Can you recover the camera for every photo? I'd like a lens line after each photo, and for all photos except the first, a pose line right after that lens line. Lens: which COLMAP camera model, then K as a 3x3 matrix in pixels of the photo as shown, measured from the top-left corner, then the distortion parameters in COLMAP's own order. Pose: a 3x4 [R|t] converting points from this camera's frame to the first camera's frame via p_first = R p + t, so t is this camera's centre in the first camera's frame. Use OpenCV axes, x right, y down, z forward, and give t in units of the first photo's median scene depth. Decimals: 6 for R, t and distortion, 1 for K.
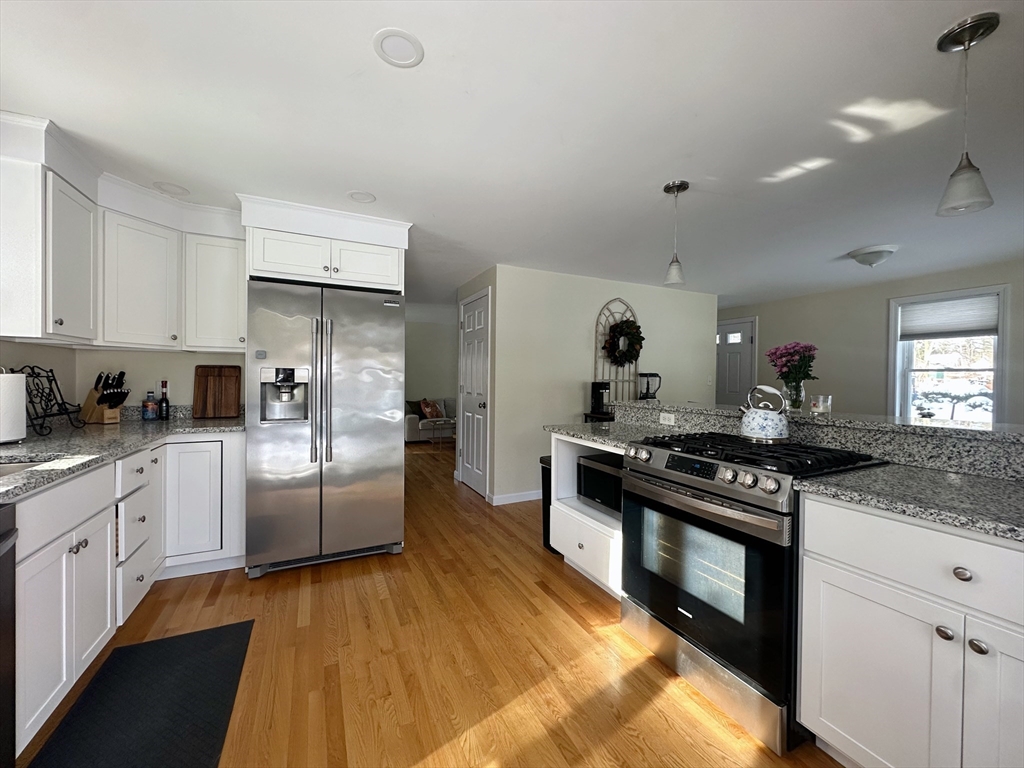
lens RADIAL K [[404.7, 0, 513.7], [0, 404.7, 382.7], [0, 0, 1]] dist [-0.004349, 0.001002]
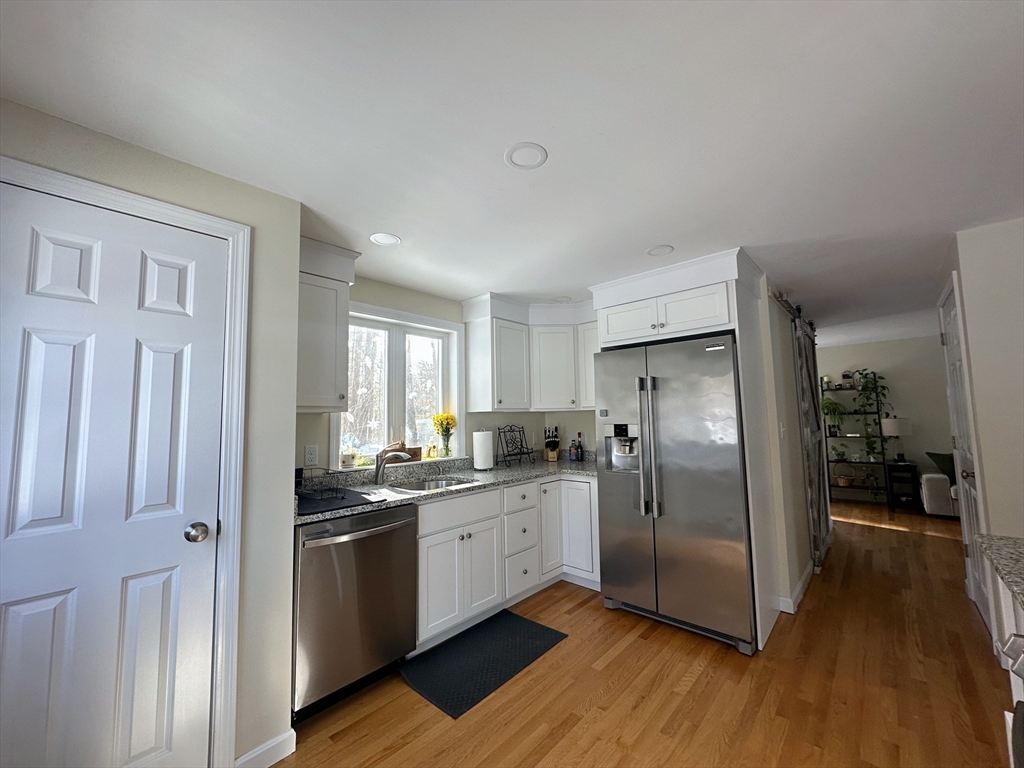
lens RADIAL K [[404.7, 0, 512.4], [0, 404.7, 384.4], [0, 0, 1]] dist [-0.004349, 0.001002]
pose [[0.367794, -0.093662, -0.925178, 0.363464], [0.012287, 0.995317, -0.095878, -0.040337], [0.929826, 0.023896, 0.367222, 0.294997]]
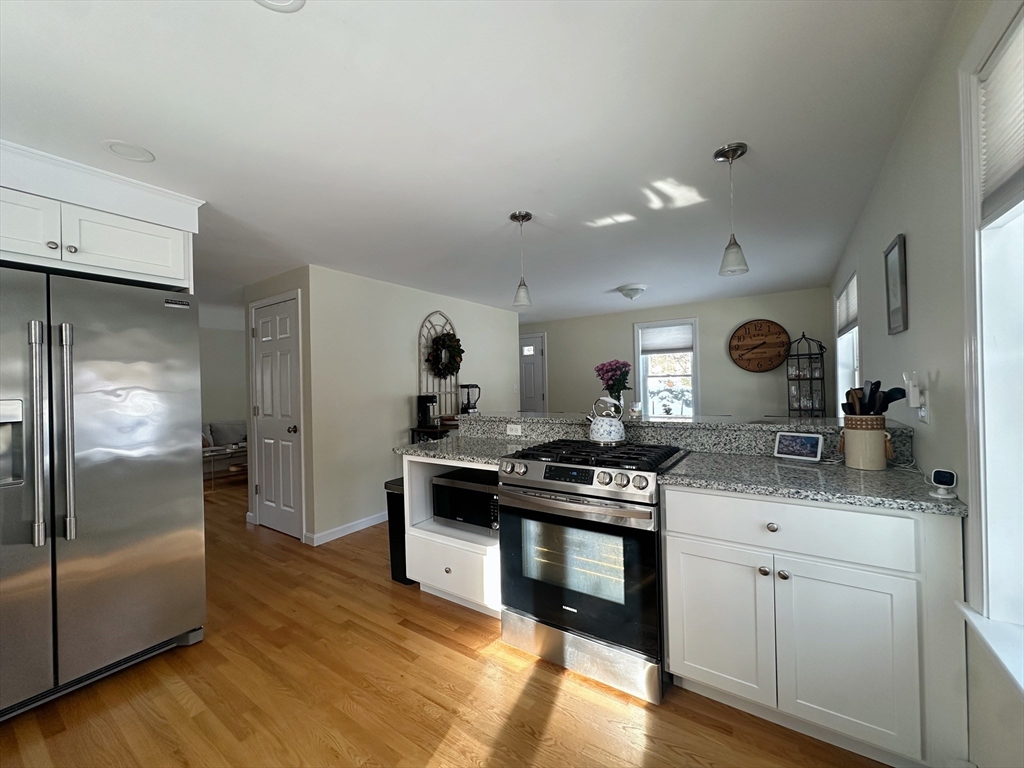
lens RADIAL K [[404.7, 0, 511.9], [0, 404.7, 383.0], [0, 0, 1]] dist [-0.004349, 0.001002]
pose [[0.868812, -0.029441, 0.494266, -0.150781], [0.038572, 0.999221, -0.008283, -0.025468], [-0.493638, 0.026261, 0.869271, 0.070377]]
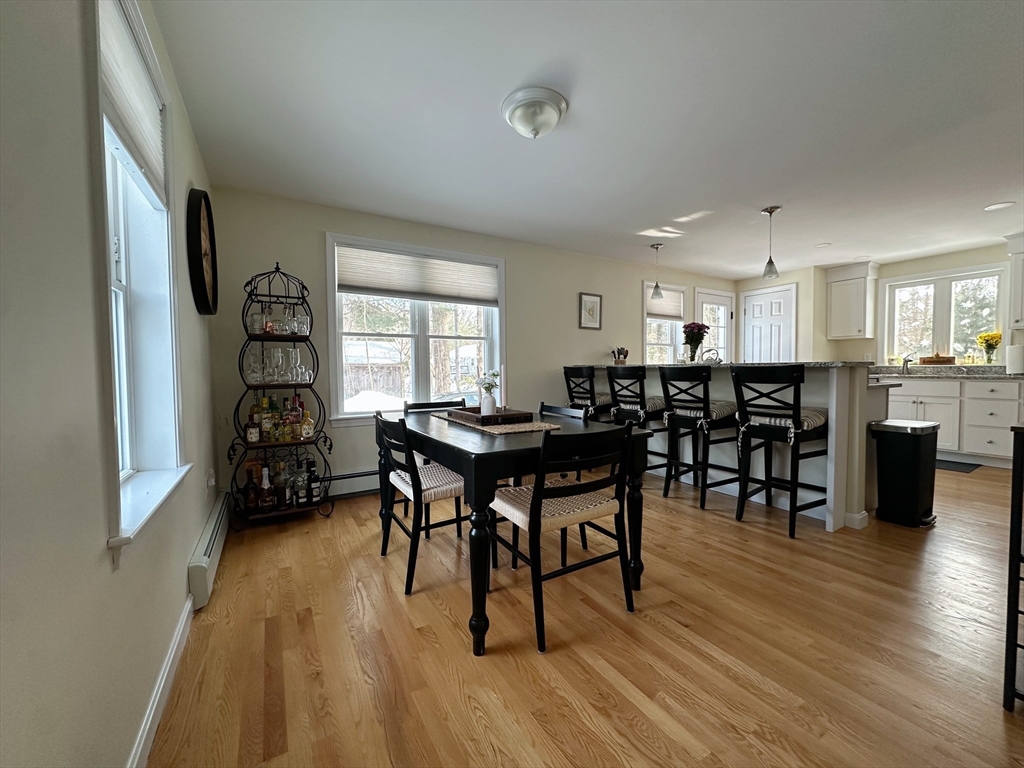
lens RADIAL K [[404.7, 0, 514.9], [0, 404.7, 382.7], [0, 0, 1]] dist [-0.004349, 0.001002]
pose [[-0.995998, 0.003077, -0.089323, 1.274891], [-0.001154, 0.998881, 0.047282, 0.060437], [0.089368, 0.047196, -0.994880, 2.110696]]
